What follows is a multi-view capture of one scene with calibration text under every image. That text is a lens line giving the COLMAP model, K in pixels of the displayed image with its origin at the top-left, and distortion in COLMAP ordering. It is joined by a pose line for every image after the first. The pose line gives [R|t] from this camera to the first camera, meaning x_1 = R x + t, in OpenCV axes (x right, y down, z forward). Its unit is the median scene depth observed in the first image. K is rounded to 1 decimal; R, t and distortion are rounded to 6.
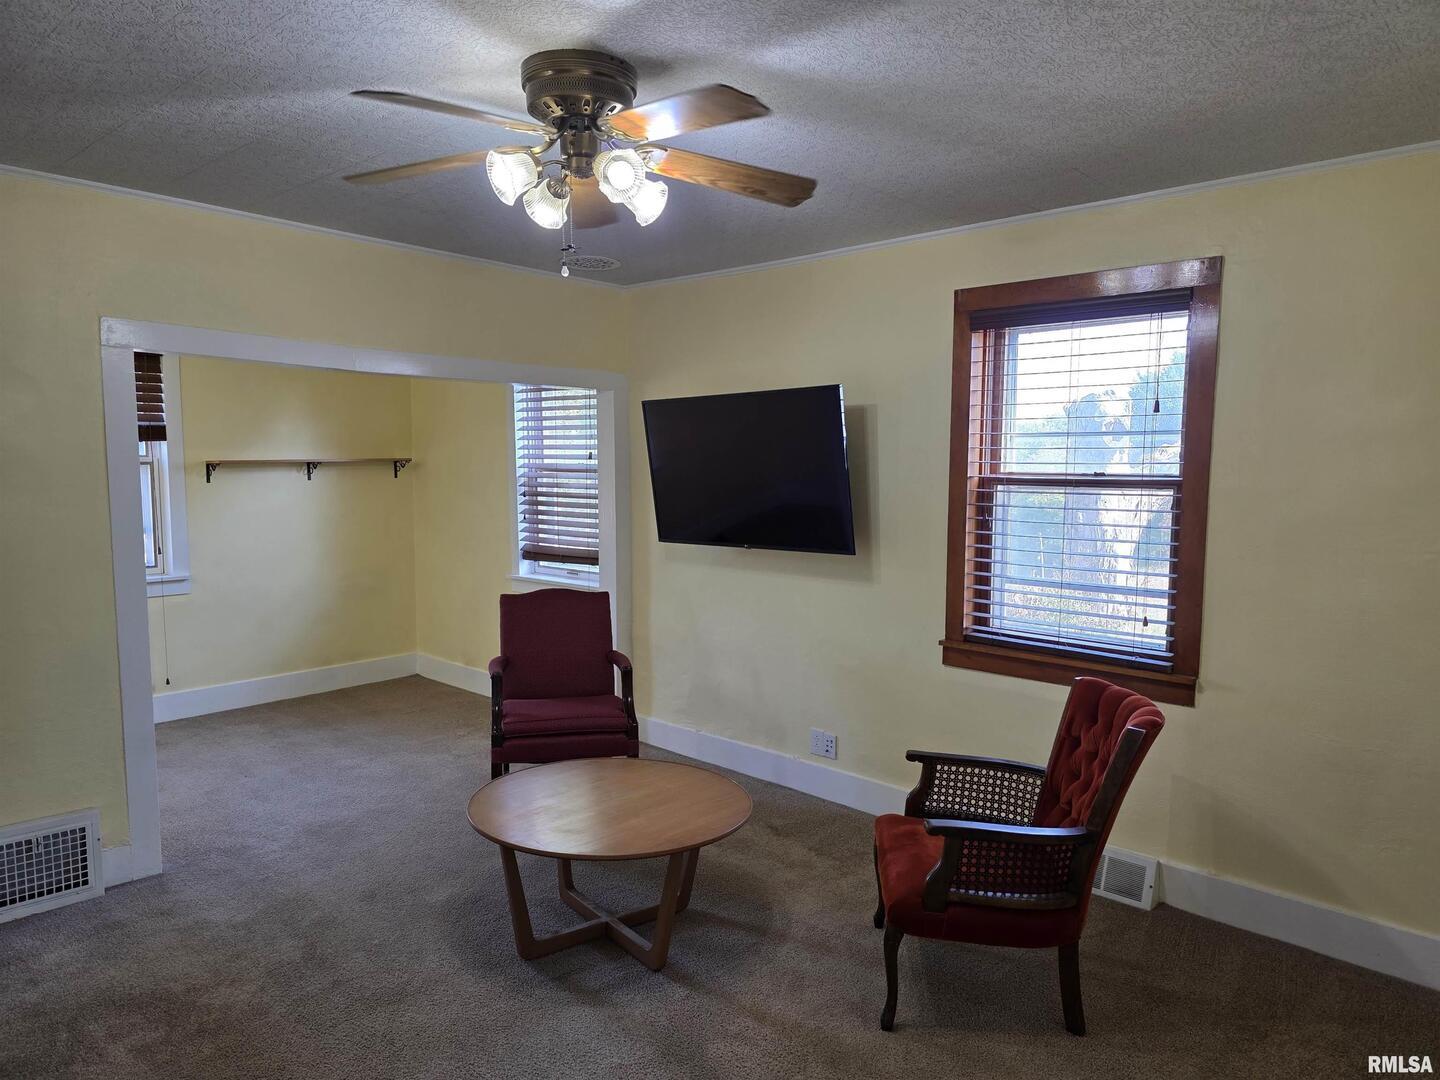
lens RADIAL K [[960.7, 0, 730.6], [0, 960.7, 546.7], [0, 0, 1]] dist [0.049509, -0.040173]
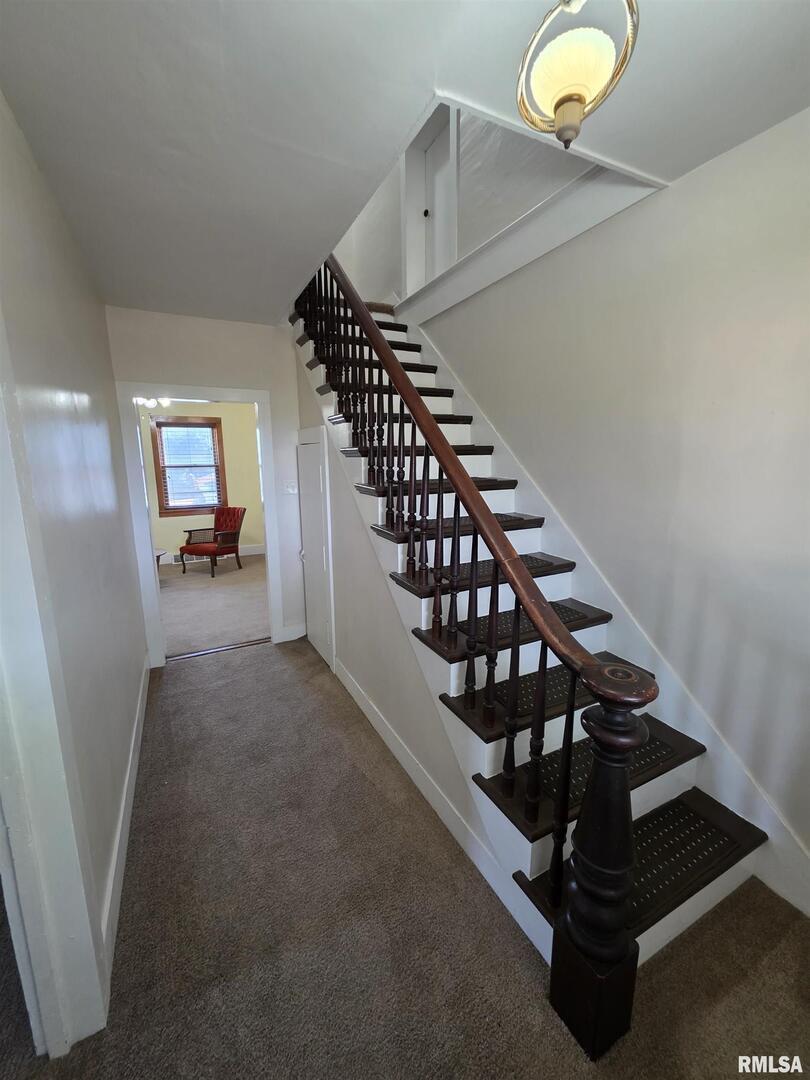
lens RADIAL K [[430.8, 0, 410.4], [0, 430.8, 536.4], [0, 0, 1]] dist [0.005427, -0.001208]
pose [[0.332278, -0.167400, 0.928207, -1.173502], [0.094831, 0.985066, 0.143707, 0.056292], [-0.938402, 0.040272, 0.343191, -0.546840]]
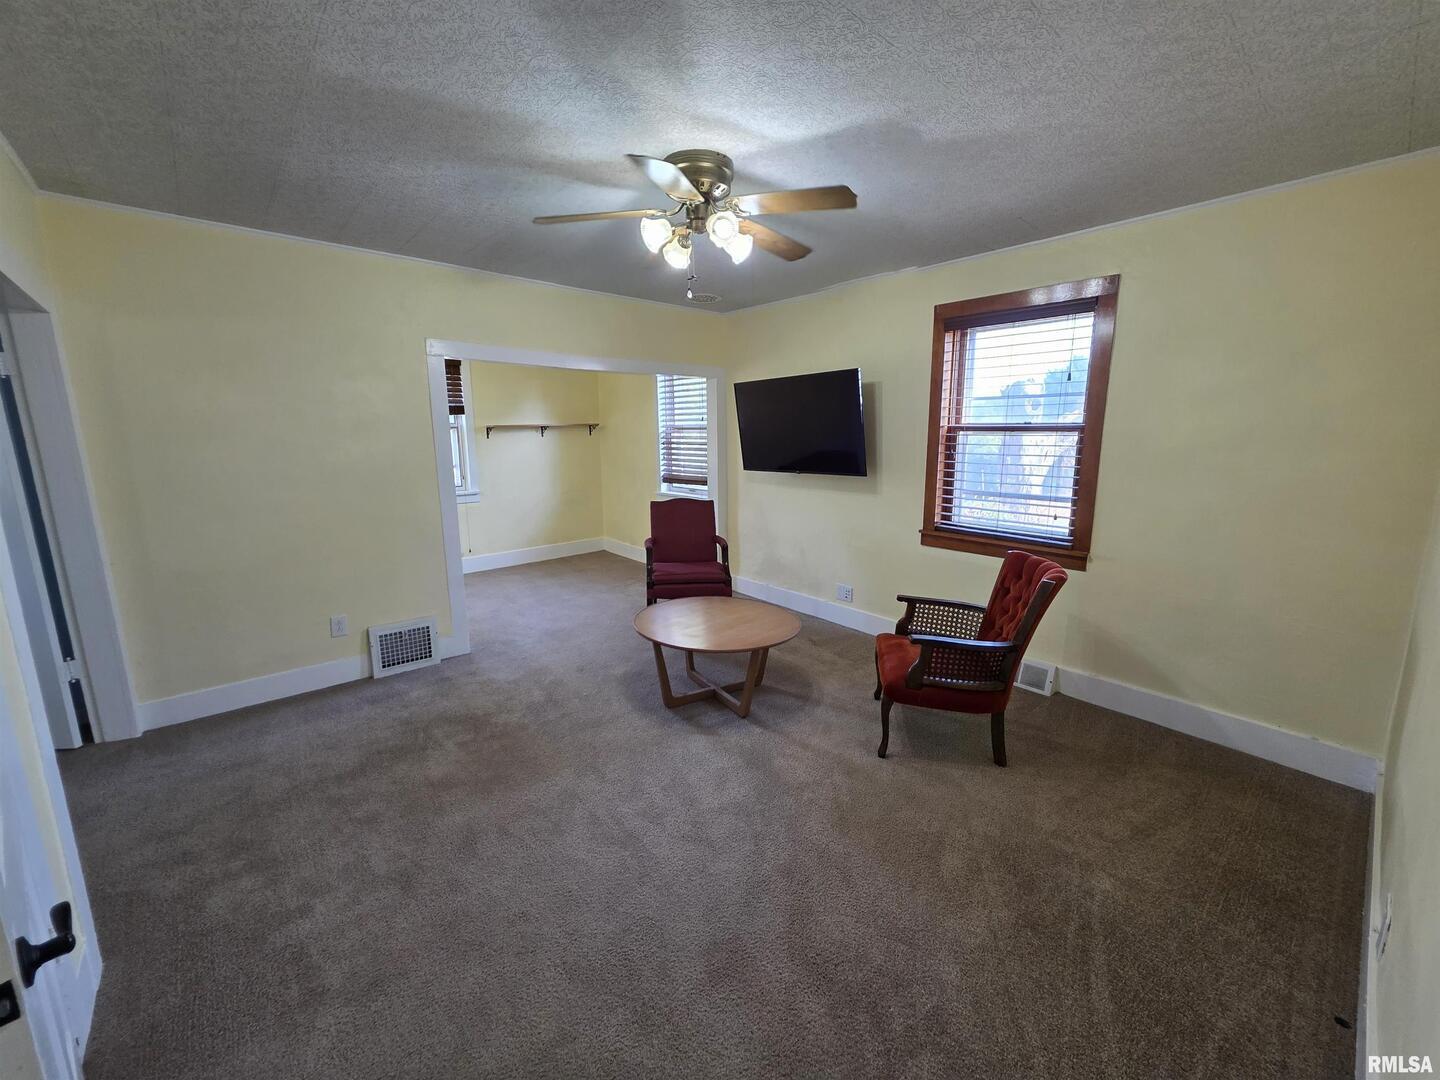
lens RADIAL K [[574.4, 0, 719.0], [0, 574.4, 524.6], [0, 0, 1]] dist [0.005427, -0.001208]
pose [[0.993360, 0.008040, -0.114768, -0.004972], [0.000702, 0.997113, 0.075926, 0.018664], [0.115047, -0.075503, 0.990486, 0.015883]]
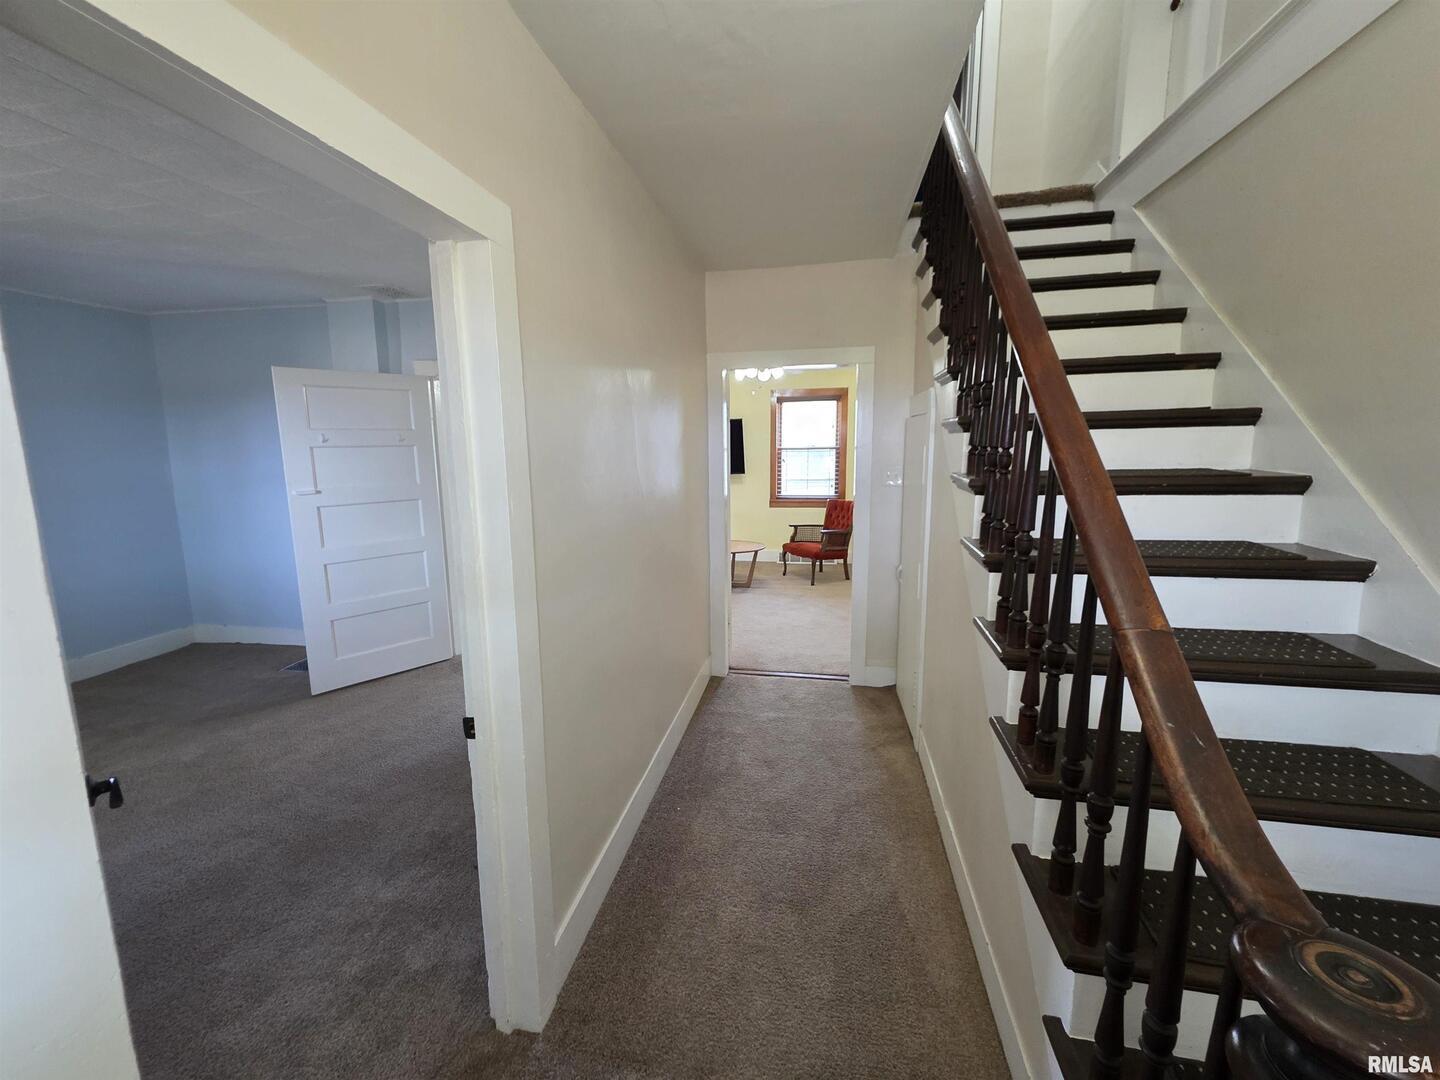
lens RADIAL K [[574.4, 0, 716.7], [0, 574.4, 530.5], [0, 0, 1]] dist [0.005427, -0.001208]
pose [[0.849987, -0.086148, 0.519712, -1.074599], [0.058543, 0.995875, 0.069330, 0.067691], [-0.523541, -0.028504, 0.851524, -0.618874]]
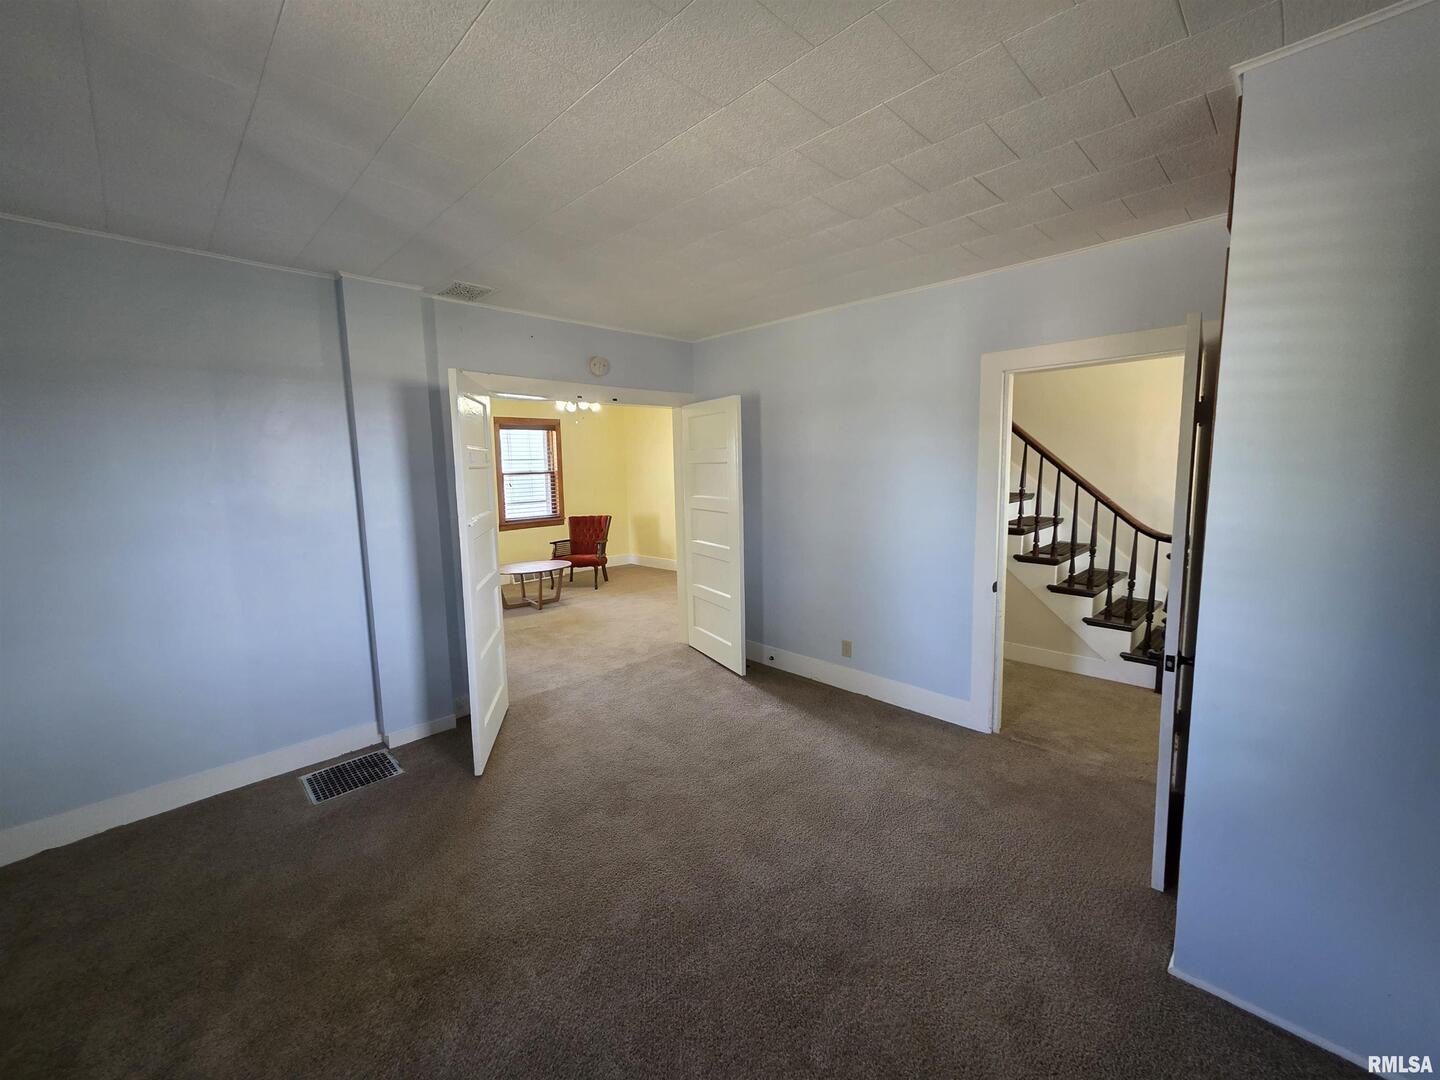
lens RADIAL K [[574.4, 0, 706.3], [0, 574.4, 534.1], [0, 0, 1]] dist [0.005427, -0.001208]
pose [[0.052544, -0.117707, 0.991657, -1.933215], [0.116696, 0.986949, 0.110965, -0.000805], [-0.991777, 0.109892, 0.065594, 0.216067]]
